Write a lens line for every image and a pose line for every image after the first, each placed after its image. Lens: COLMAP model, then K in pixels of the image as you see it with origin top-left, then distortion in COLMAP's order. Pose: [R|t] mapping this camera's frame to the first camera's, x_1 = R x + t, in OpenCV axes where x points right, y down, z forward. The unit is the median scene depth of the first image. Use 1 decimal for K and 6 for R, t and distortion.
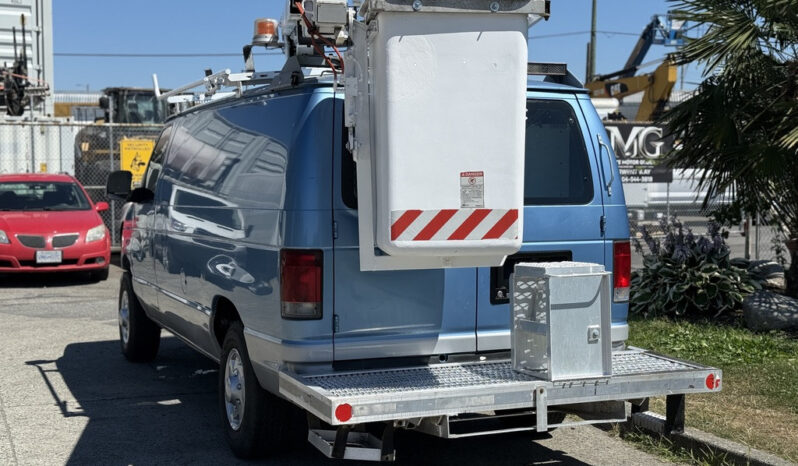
lens RADIAL K [[1090.3, 0, 398.9], [0, 1090.3, 228.8], [0, 0, 1]] dist [0.115467, 0.000000]
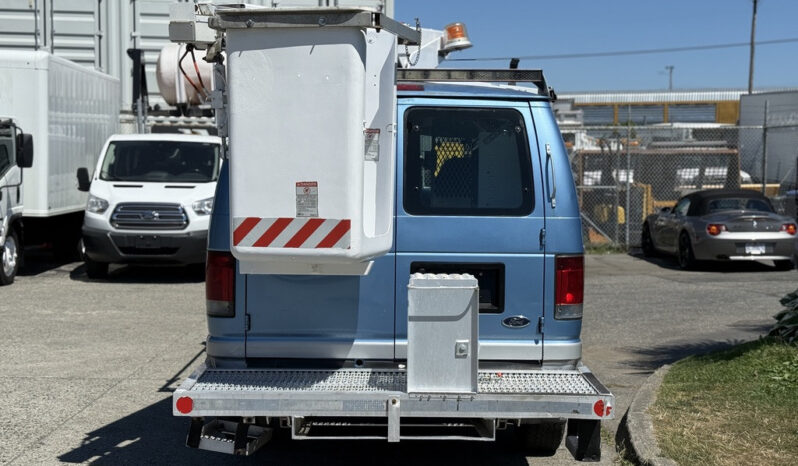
lens RADIAL K [[1090.3, 0, 402.8], [0, 1090.3, 236.3], [0, 0, 1]] dist [0.115467, 0.000000]
pose [[0.931544, 0.034033, -0.362031, 0.491925], [-0.031203, 0.999420, 0.013665, -0.016831], [0.362286, -0.001433, 0.932066, 0.070500]]
